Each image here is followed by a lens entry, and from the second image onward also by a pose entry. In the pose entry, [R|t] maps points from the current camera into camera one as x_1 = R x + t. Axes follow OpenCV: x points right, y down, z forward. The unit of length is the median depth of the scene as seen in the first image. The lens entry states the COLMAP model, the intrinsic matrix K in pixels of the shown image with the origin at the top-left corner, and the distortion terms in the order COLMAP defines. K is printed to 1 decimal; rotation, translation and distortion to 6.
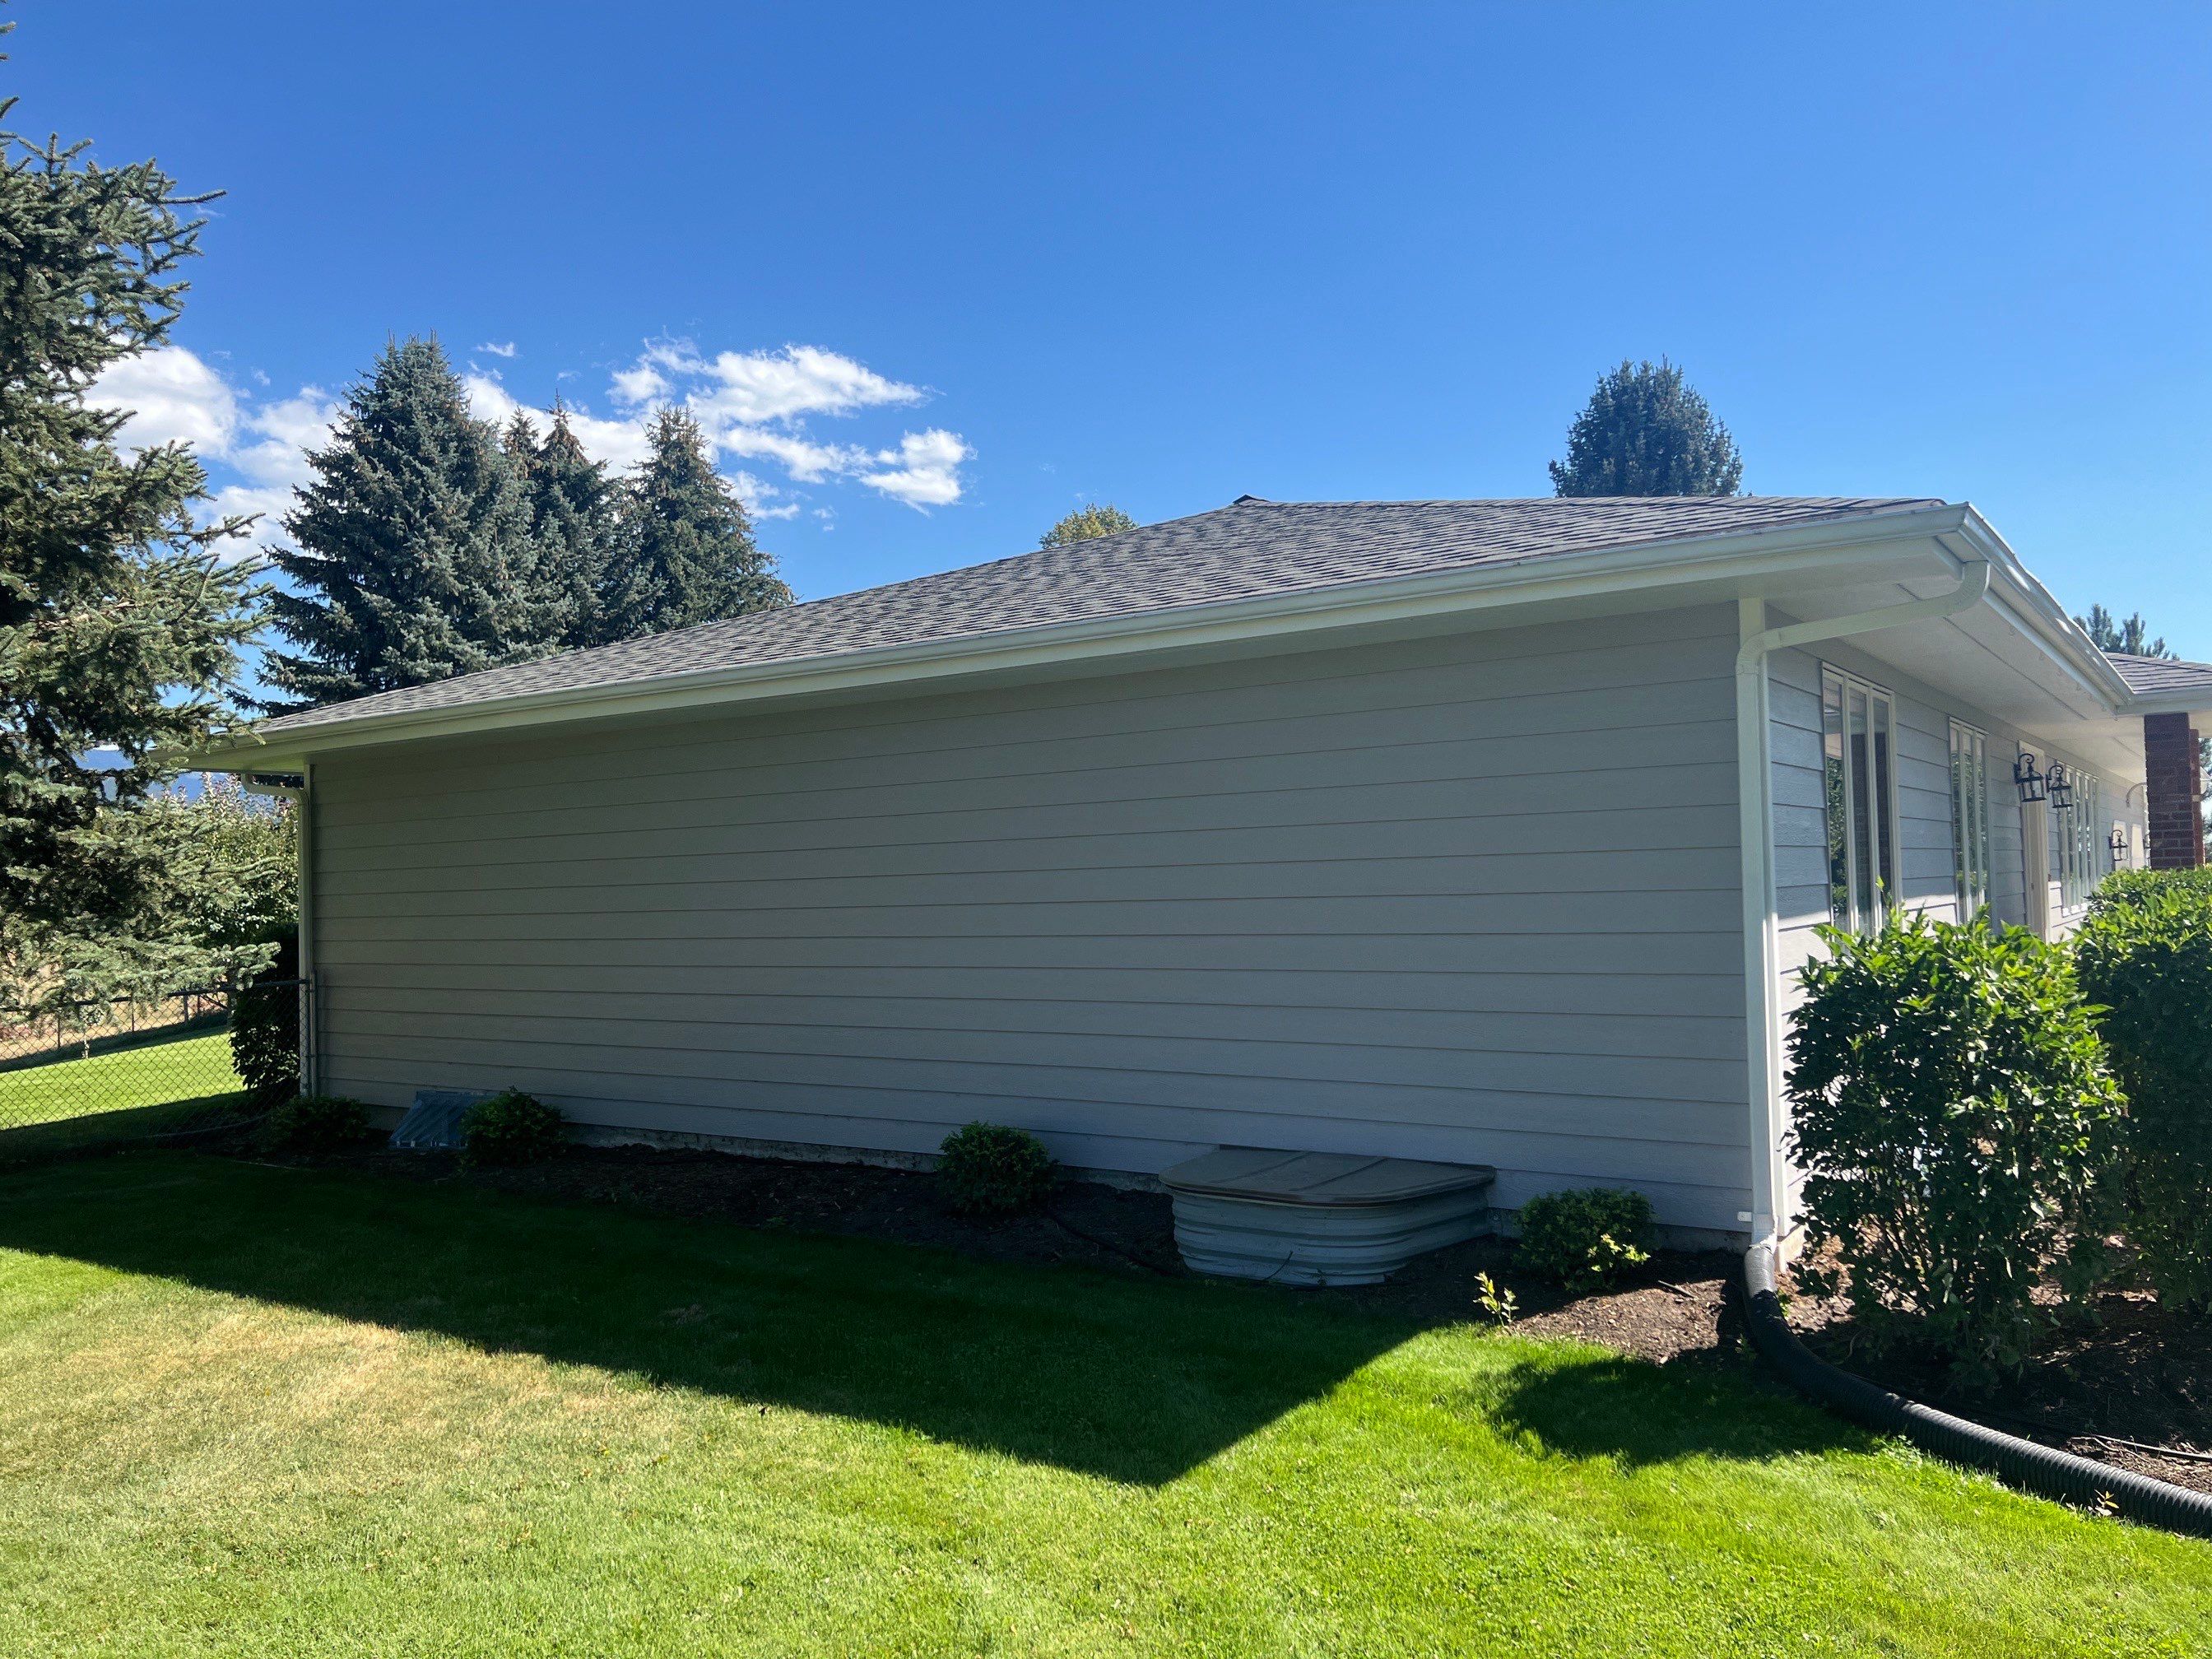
lens RADIAL K [[1666.5, 0, 1102.9], [0, 1666.5, 856.5], [0, 0, 1]] dist [0.148987, -0.361032]
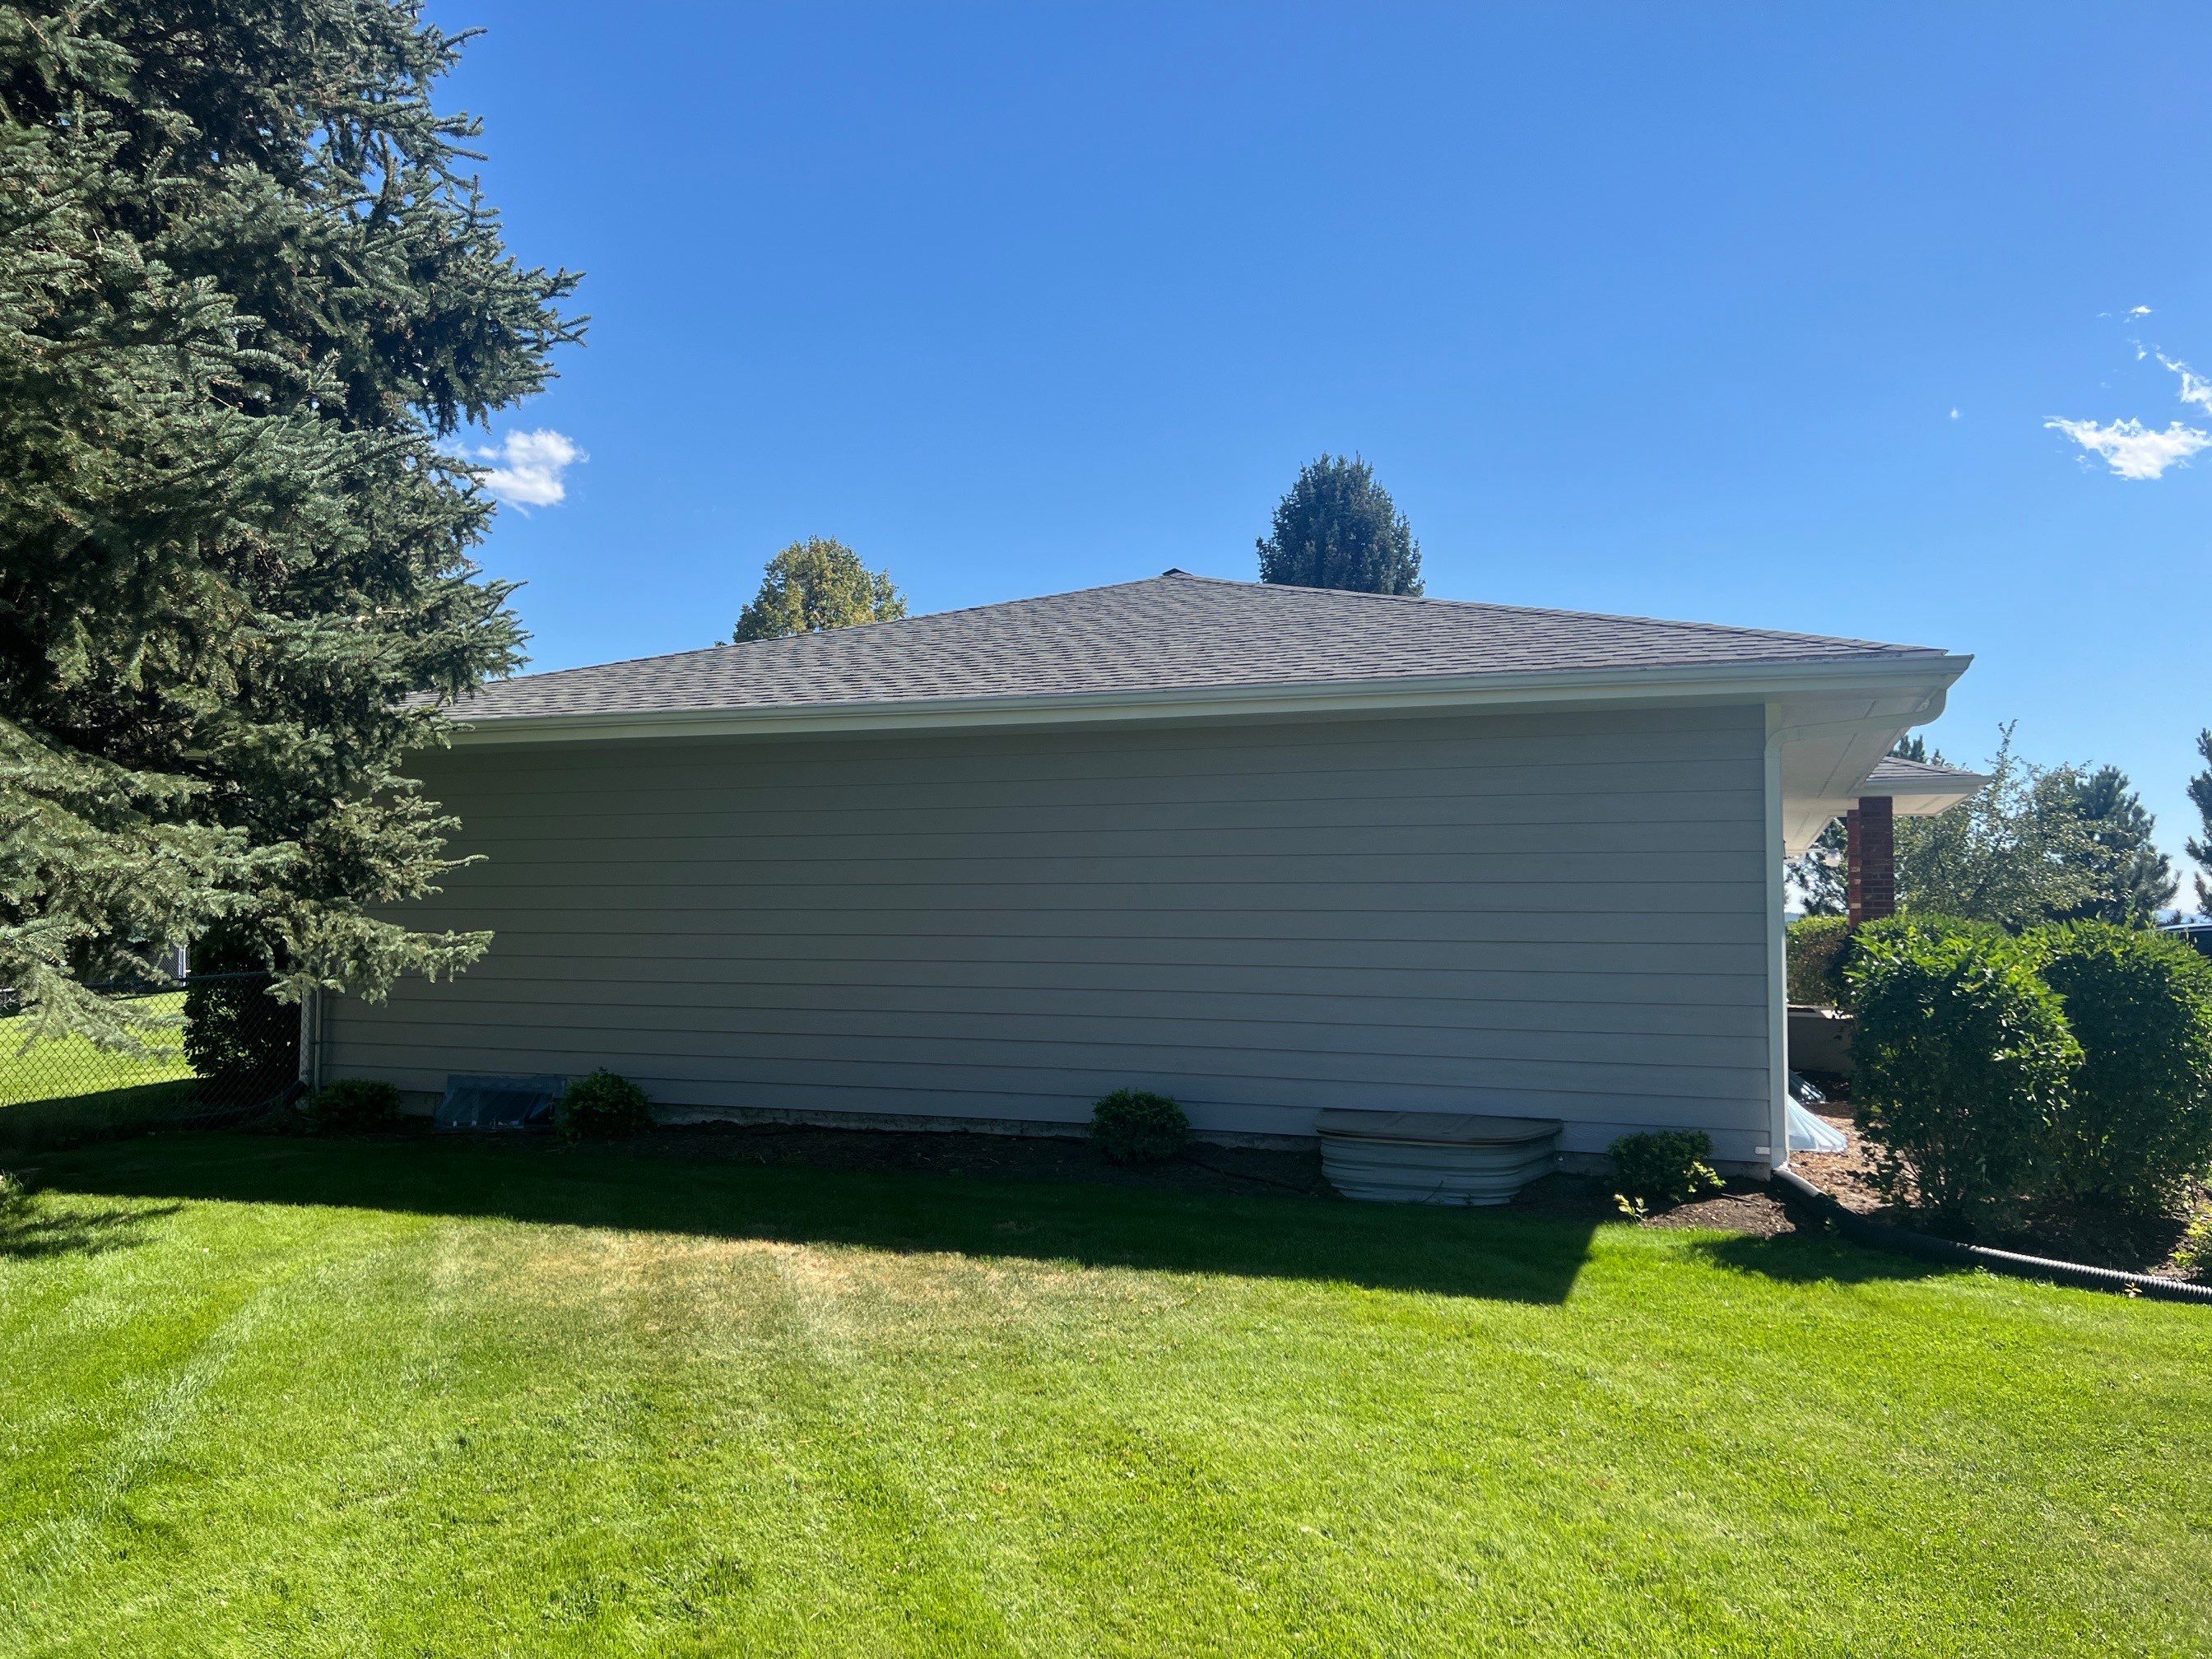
lens RADIAL K [[1666.5, 0, 1102.9], [0, 1666.5, 856.5], [0, 0, 1]] dist [0.148987, -0.361032]
pose [[0.970374, 0.039599, 0.238339, -0.087229], [-0.034848, 0.999102, -0.024114, 0.004518], [-0.239080, 0.015094, 0.970883, -0.039206]]
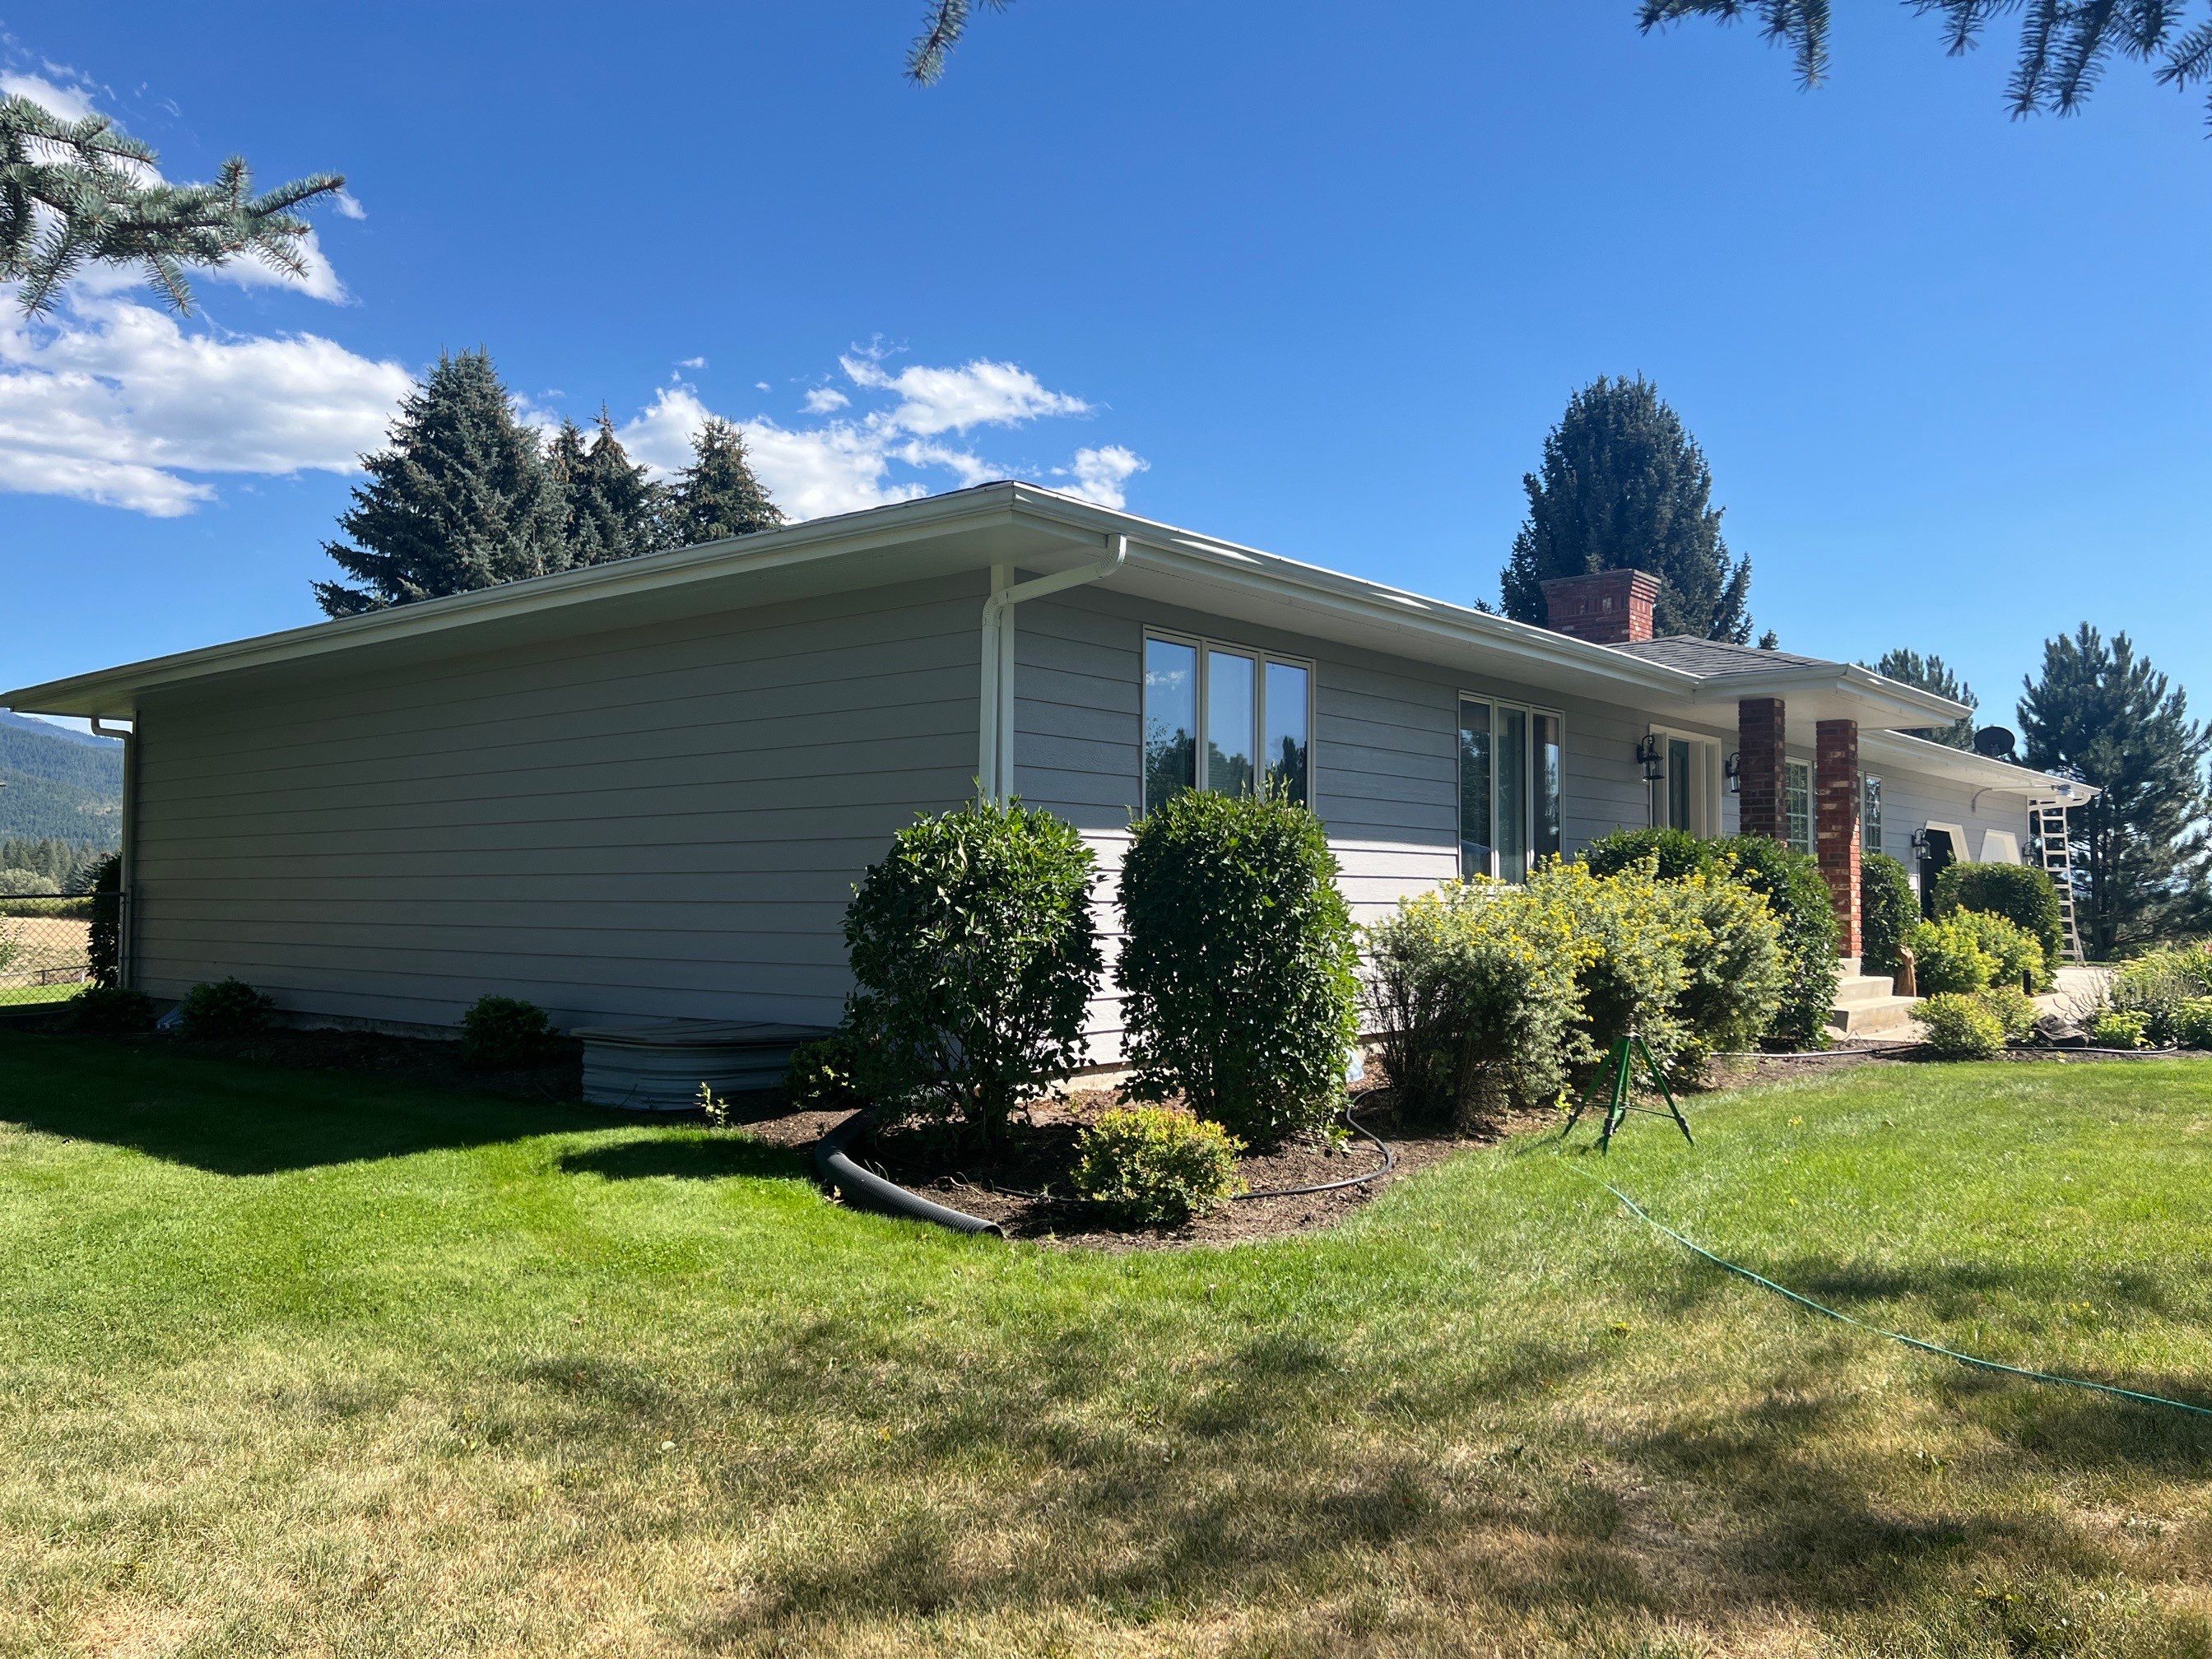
lens RADIAL K [[1666.5, 0, 1102.9], [0, 1666.5, 856.5], [0, 0, 1]] dist [0.148987, -0.361032]
pose [[0.995825, 0.027448, -0.087053, 0.106024], [-0.028096, 0.999586, -0.006220, 0.012120], [0.086847, 0.008640, 0.996184, -0.040800]]
